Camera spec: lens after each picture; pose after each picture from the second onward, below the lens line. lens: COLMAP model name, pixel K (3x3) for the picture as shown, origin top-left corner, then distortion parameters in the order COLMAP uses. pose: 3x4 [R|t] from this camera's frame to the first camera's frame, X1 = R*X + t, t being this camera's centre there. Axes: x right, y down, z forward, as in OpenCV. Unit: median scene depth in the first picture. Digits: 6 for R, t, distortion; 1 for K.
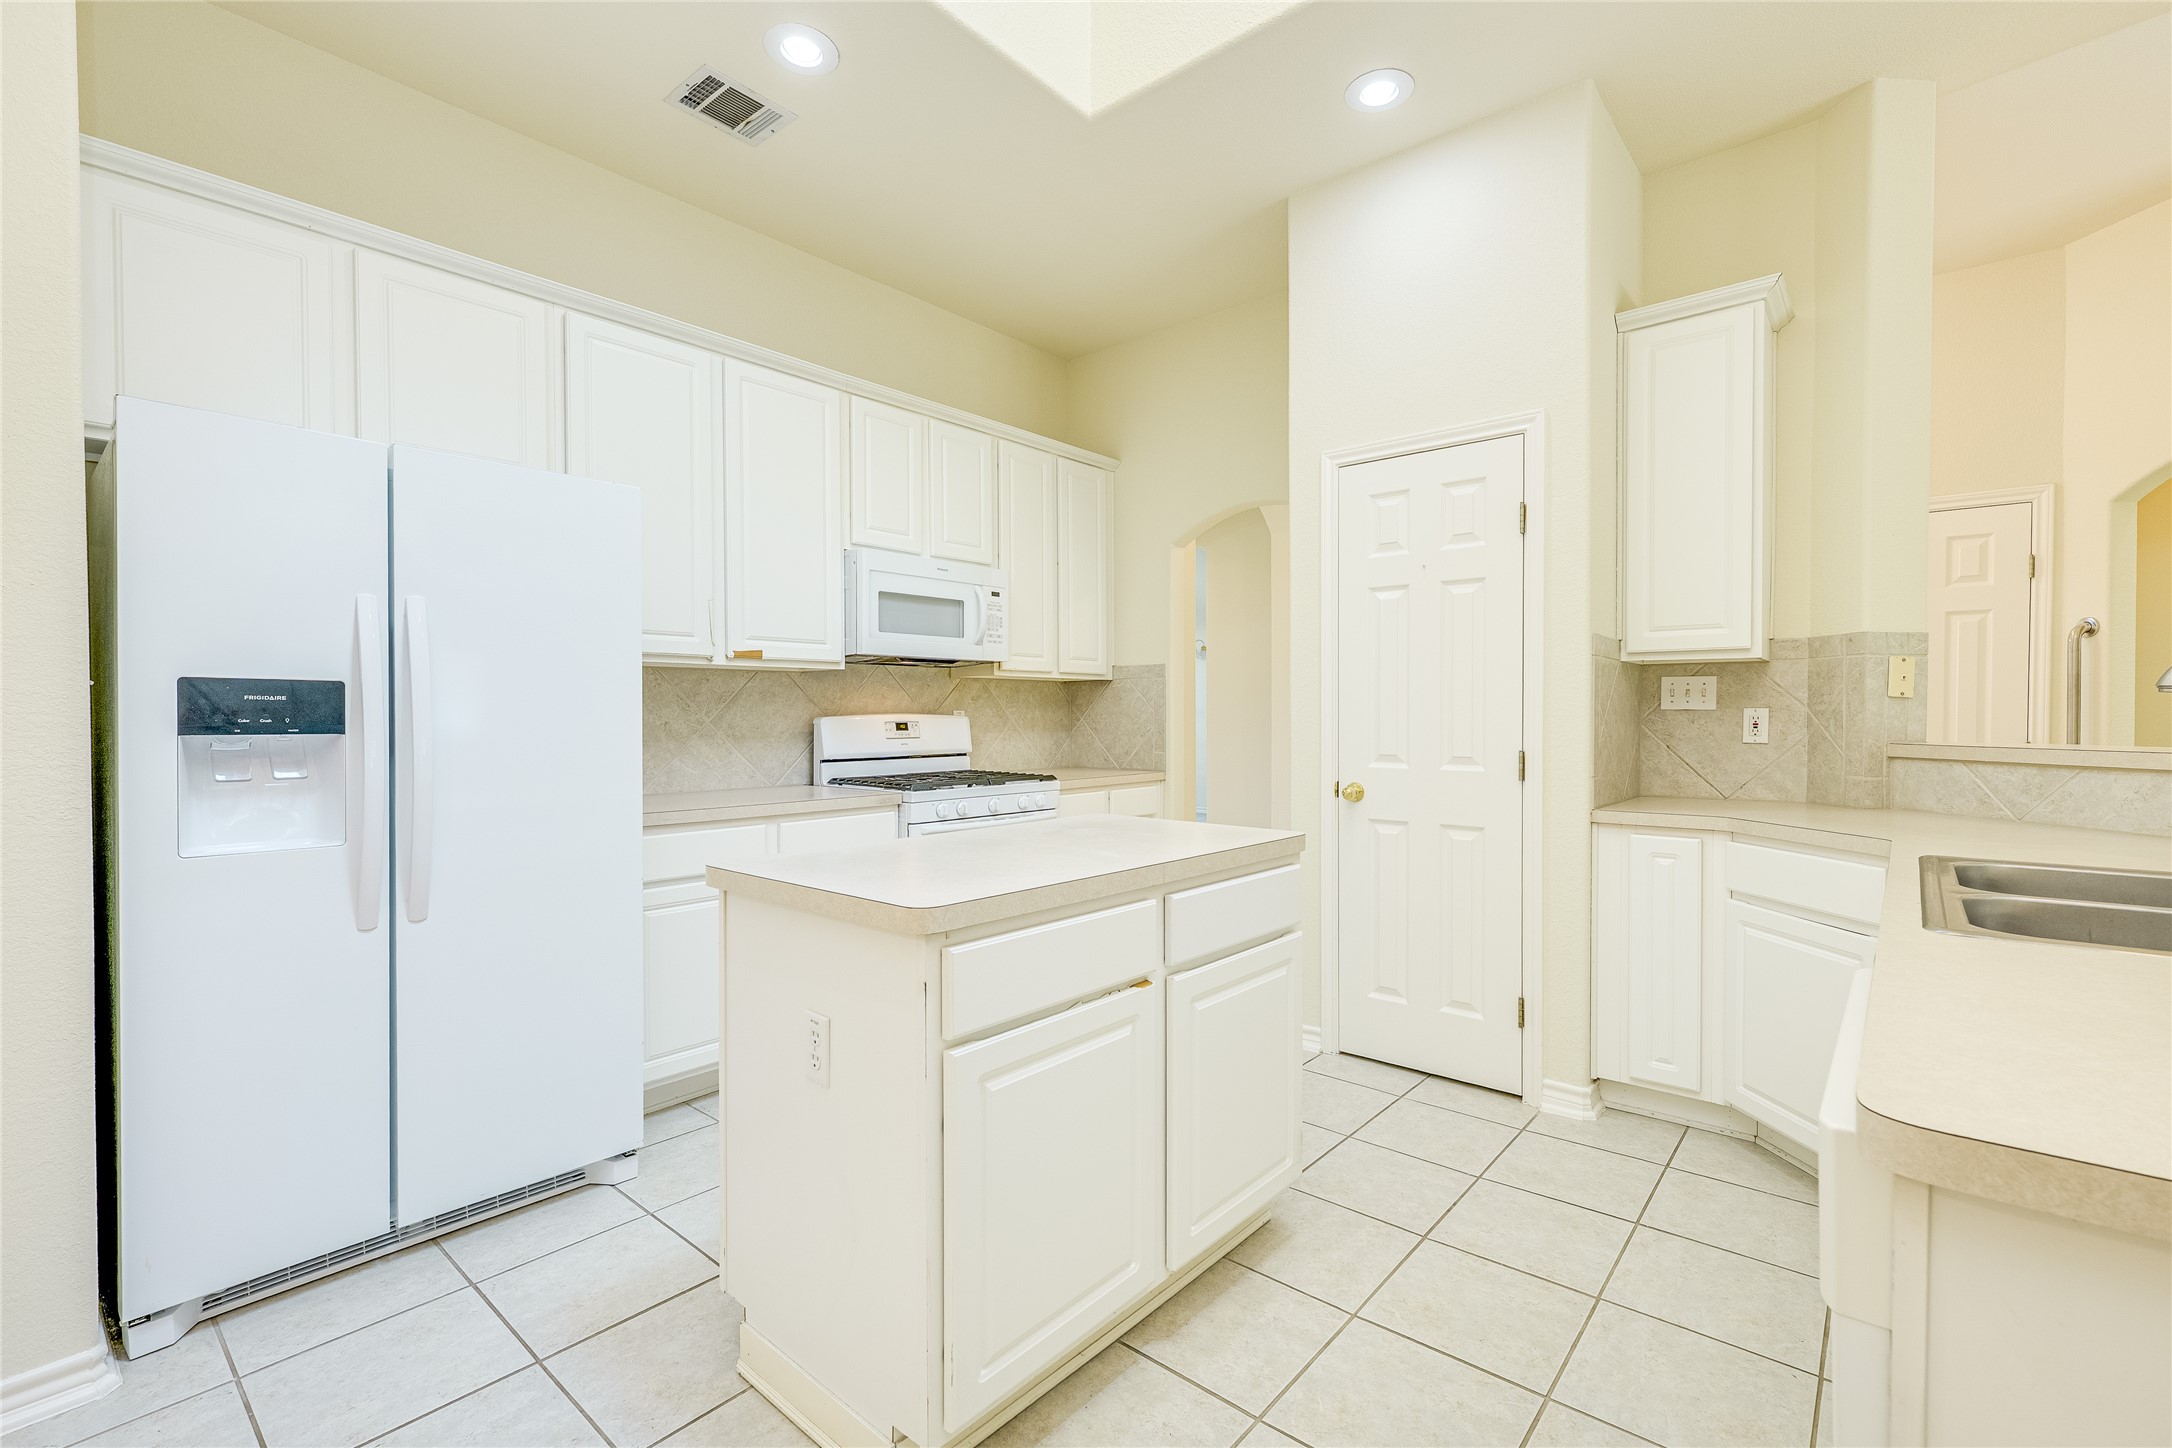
lens RADIAL K [[936.8, 0, 1107.3], [0, 936.8, 719.5], [0, 0, 1]] dist [0.001767, 0.000349]
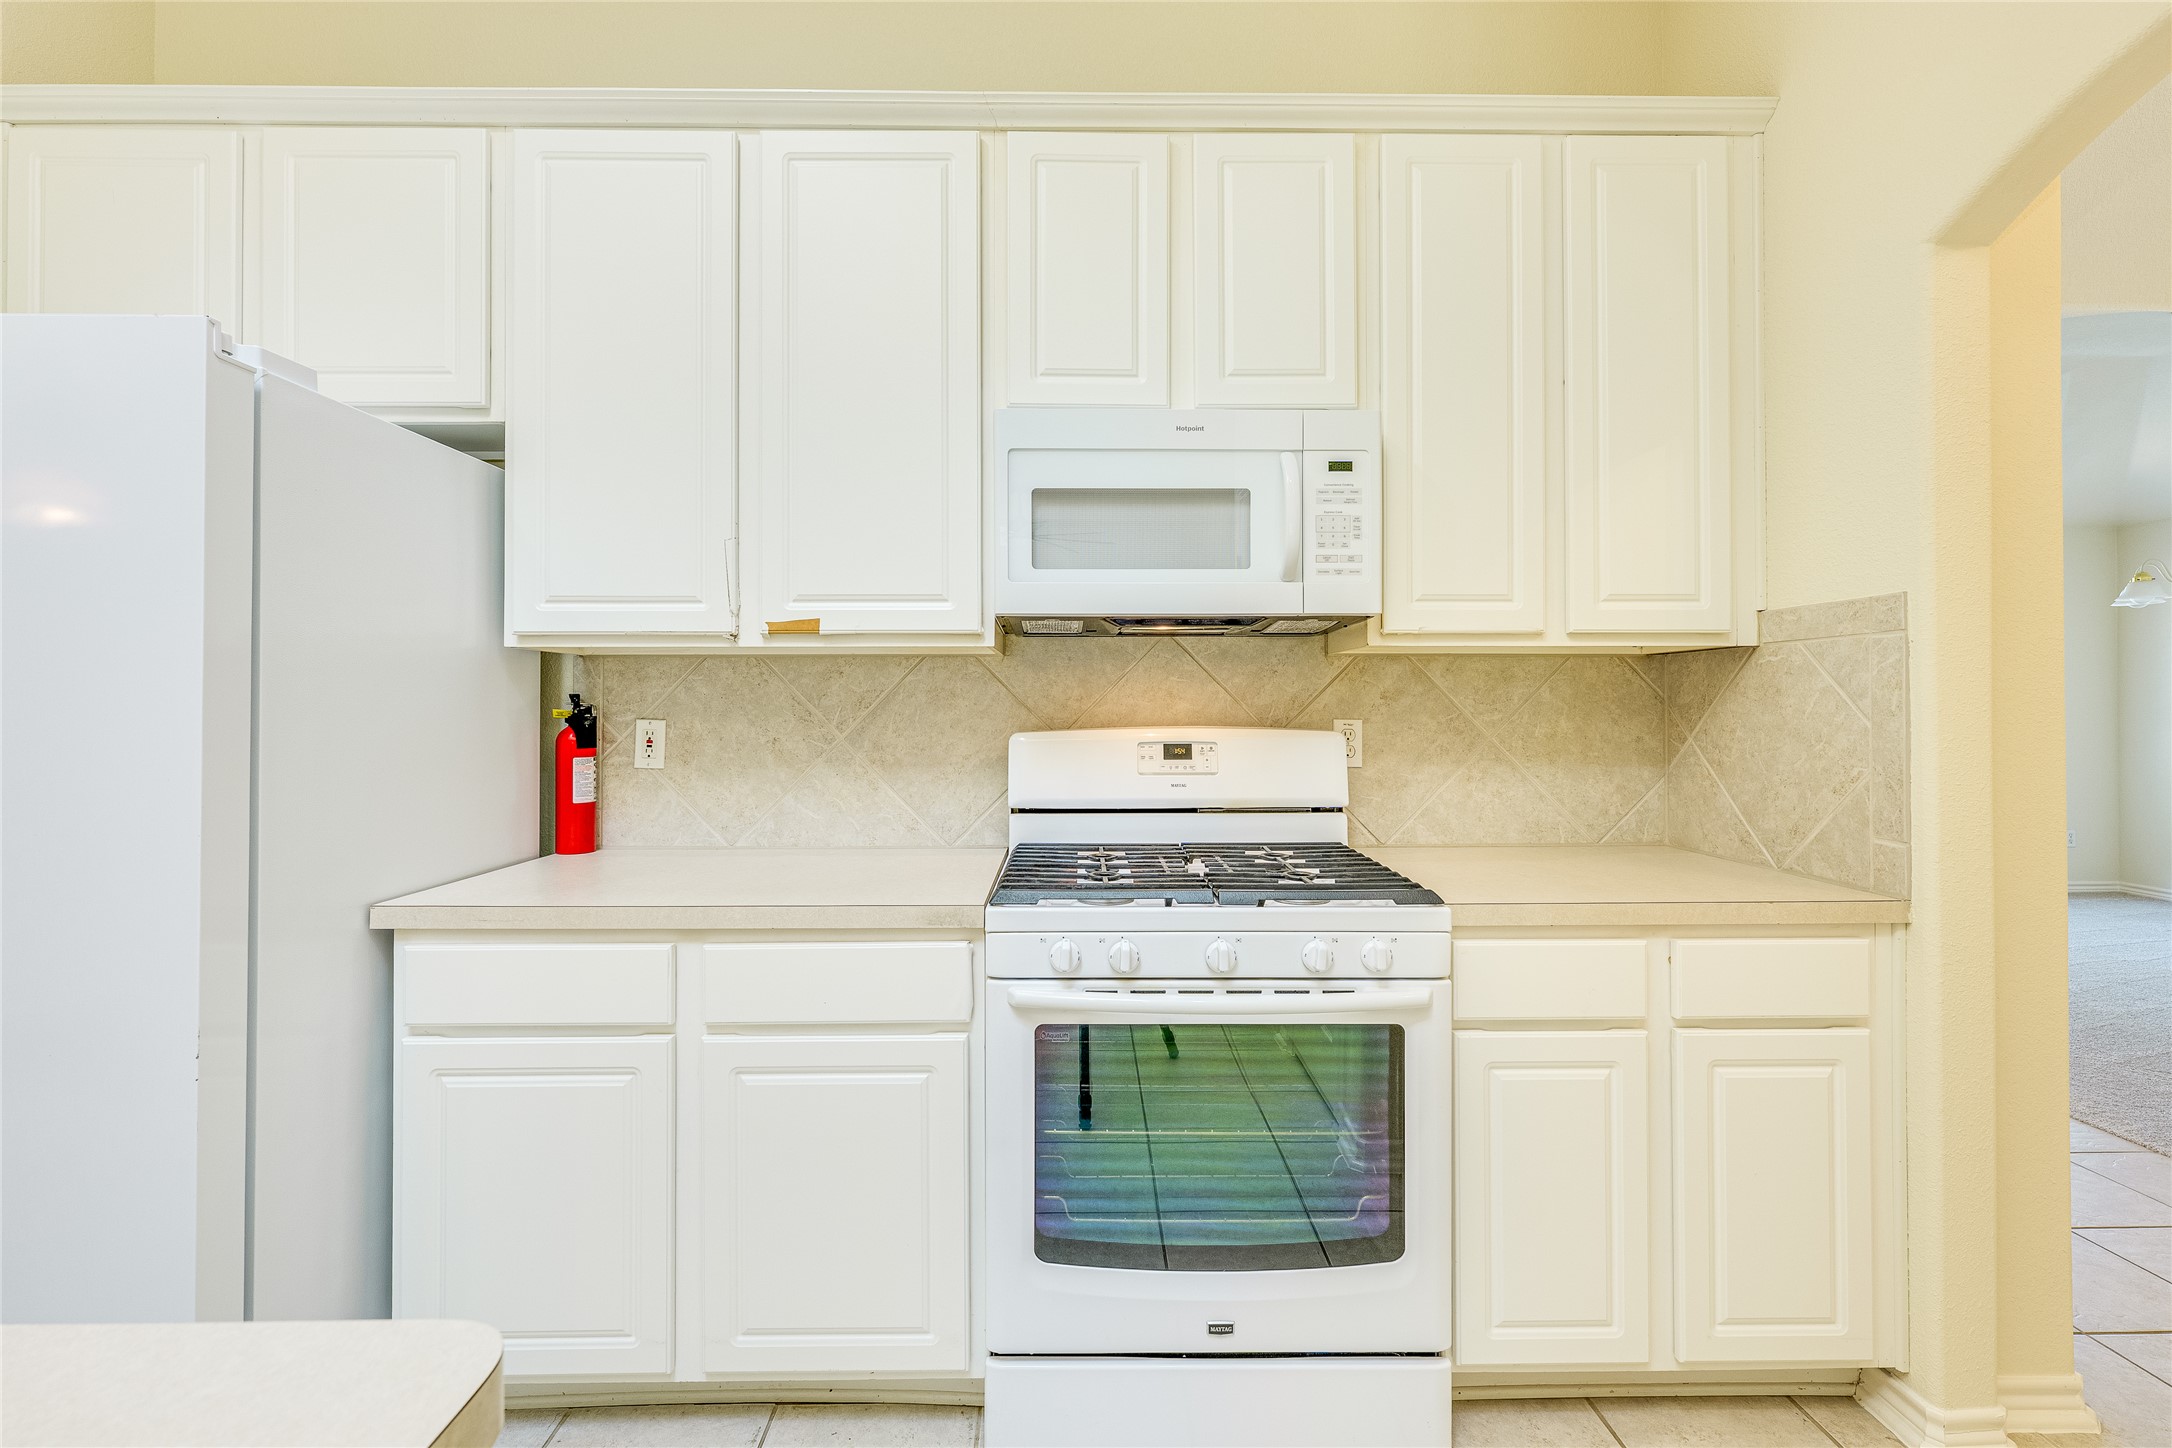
lens RADIAL K [[911.7, 0, 1076.8], [0, 911.7, 705.6], [0, 0, 1]] dist [-0.004712, -0.000082]
pose [[0.656668, -0.000031, -0.754179, 0.147111], [-0.004662, 0.999981, -0.004100, -0.018040], [0.754165, 0.006208, 0.656656, 0.705620]]
